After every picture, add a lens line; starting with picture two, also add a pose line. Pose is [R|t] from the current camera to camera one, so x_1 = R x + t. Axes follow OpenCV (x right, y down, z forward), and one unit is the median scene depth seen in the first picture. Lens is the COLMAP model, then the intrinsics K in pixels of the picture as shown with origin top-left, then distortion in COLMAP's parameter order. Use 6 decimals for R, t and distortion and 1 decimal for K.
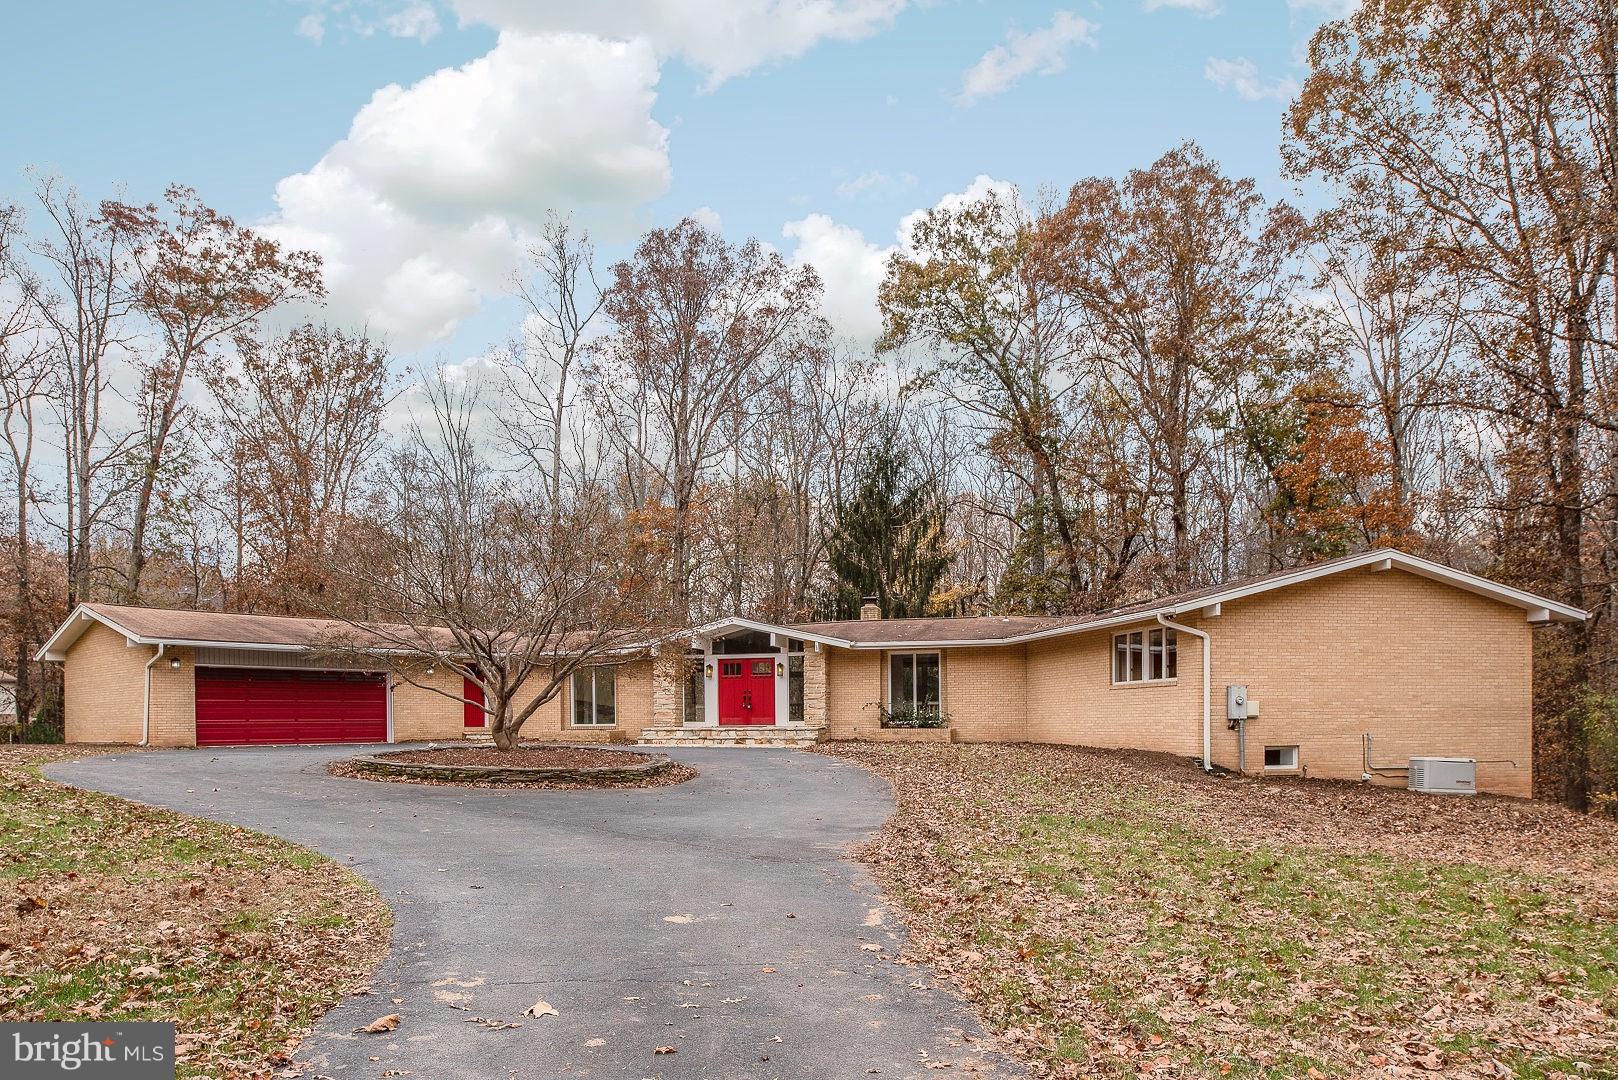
lens RADIAL K [[1125.2, 0, 813.5], [0, 1125.2, 725.1], [0, 0, 1]] dist [-0.007152, -0.004135]
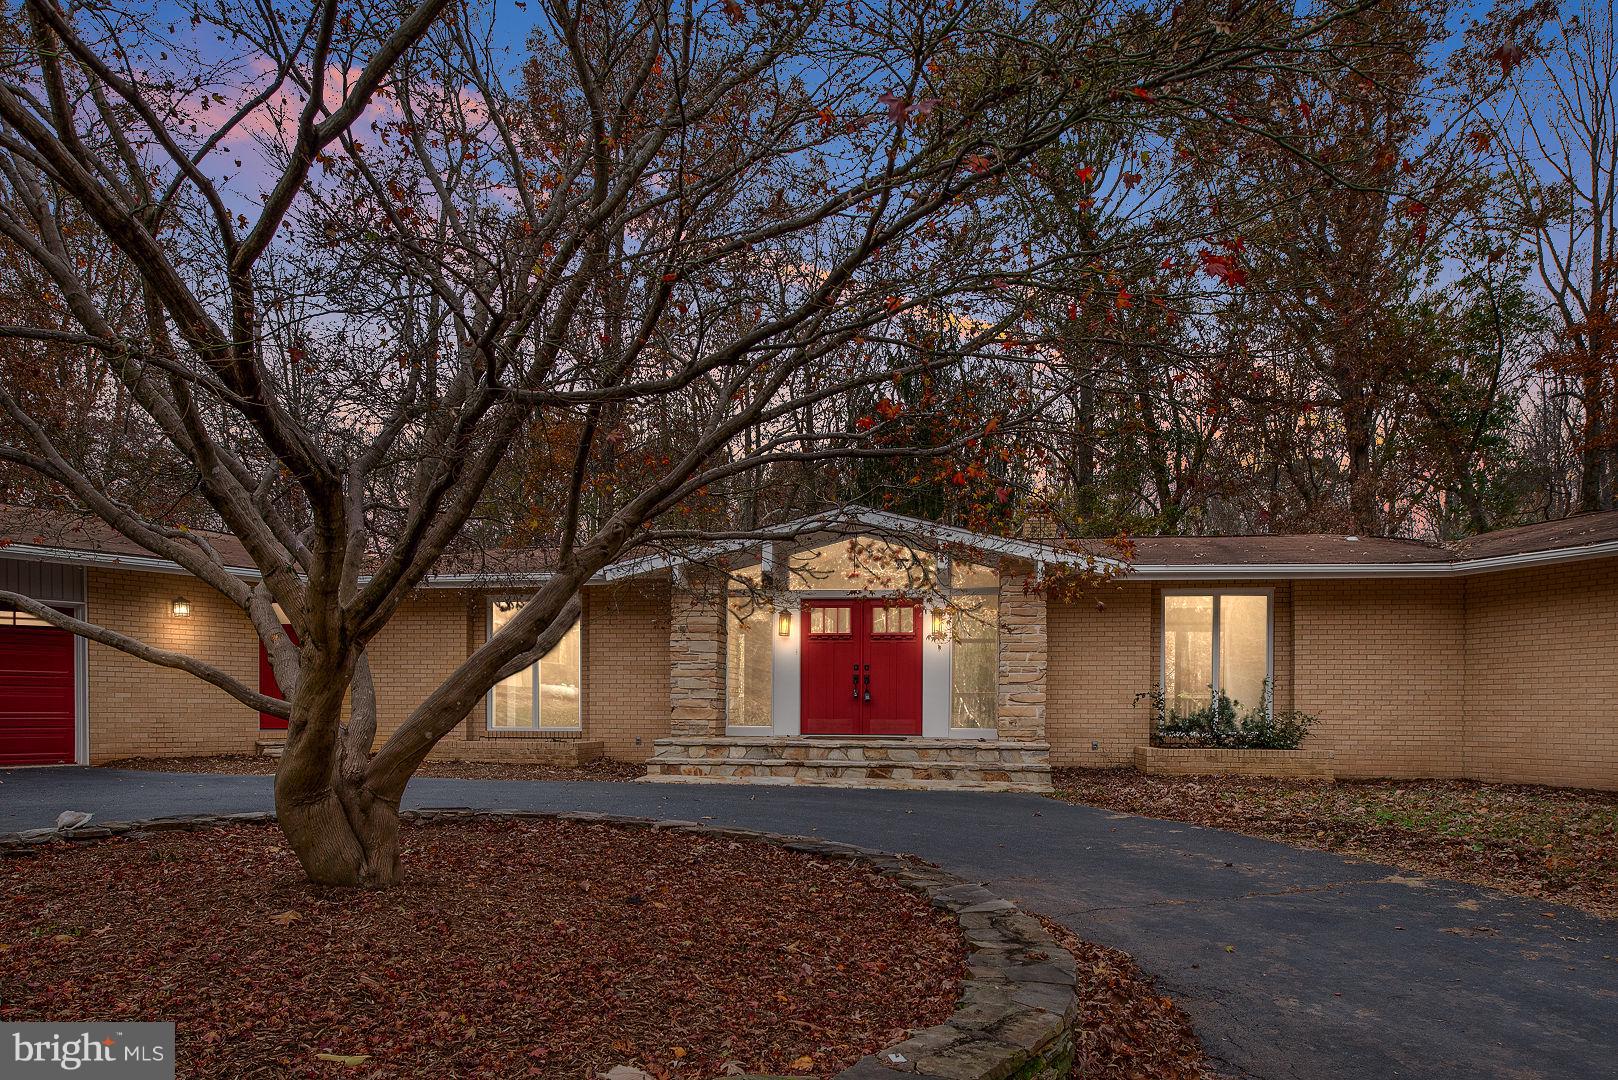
lens RADIAL K [[1125.2, 0, 813.5], [0, 1125.2, 725.1], [0, 0, 1]] dist [-0.007152, -0.004135]
pose [[0.992449, 0.013110, 0.121957, -0.149177], [-0.014047, 0.999878, 0.006820, -0.007818], [-0.121853, -0.008482, 0.992512, 0.549451]]
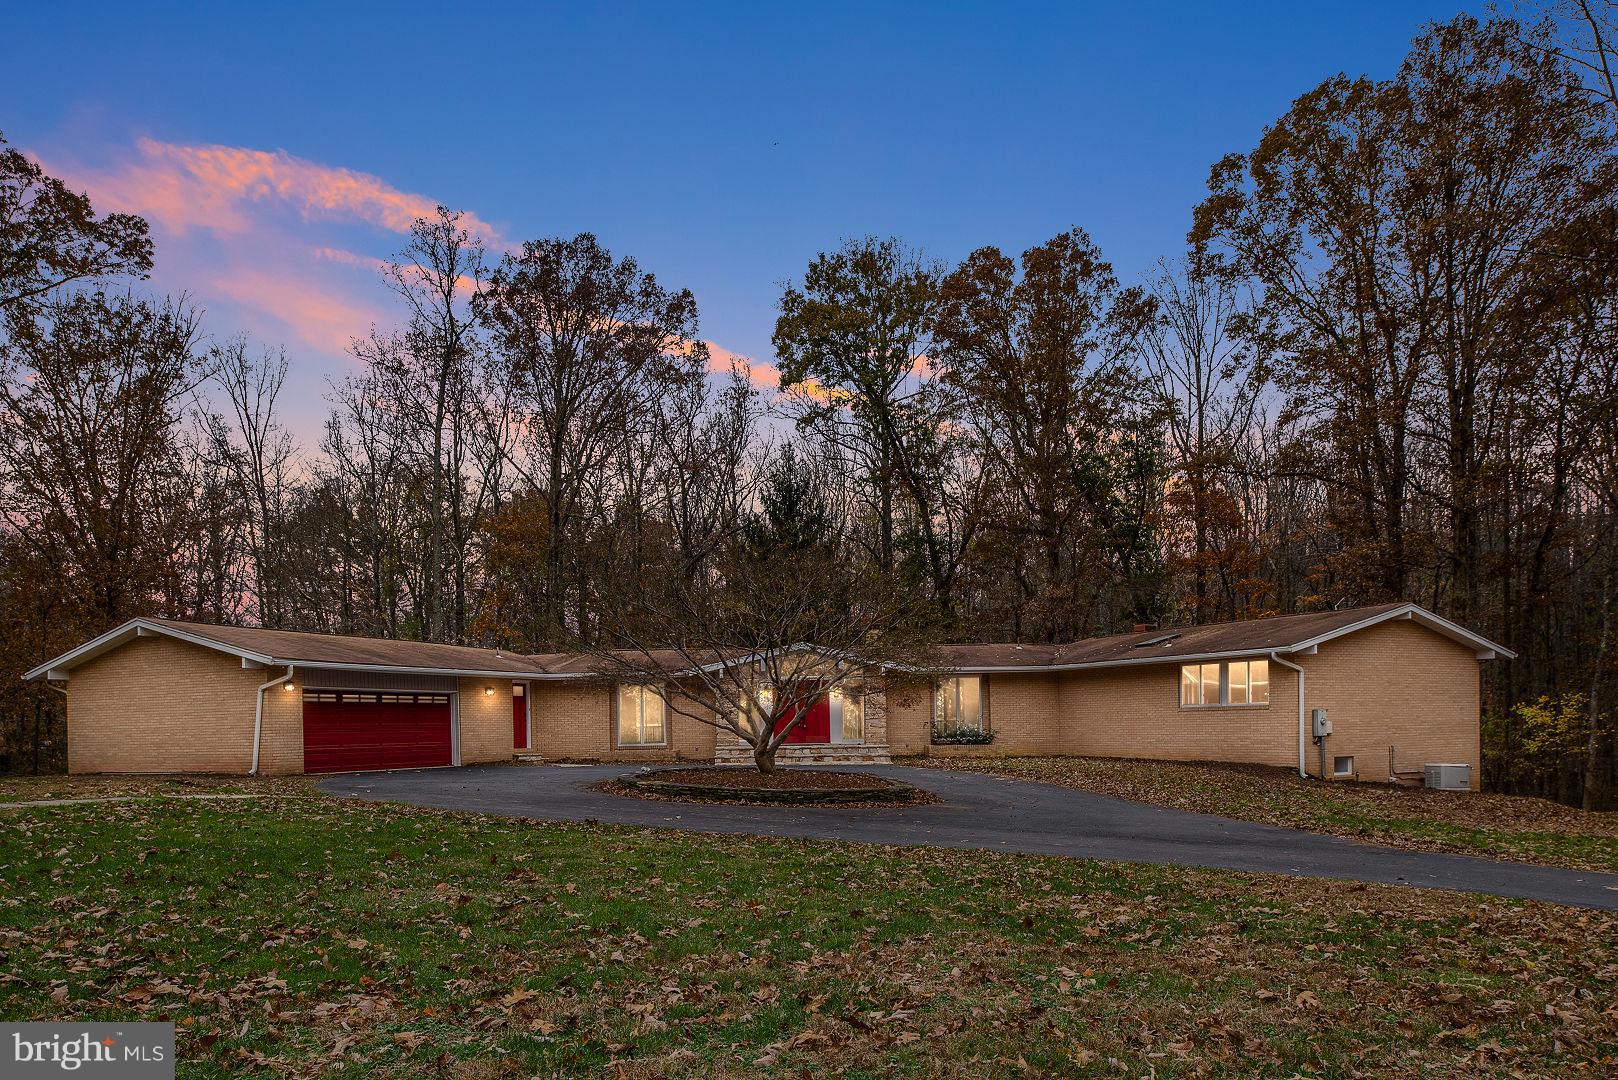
lens RADIAL K [[1134.0, 0, 810.3], [0, 1134.0, 727.7], [0, 0, 1]] dist [-0.008749, -0.007204]
pose [[0.955480, -0.008264, 0.294939, -0.392564], [0.009959, 0.999941, -0.004245, -0.010934], [-0.294887, 0.006993, 0.955507, -0.028344]]
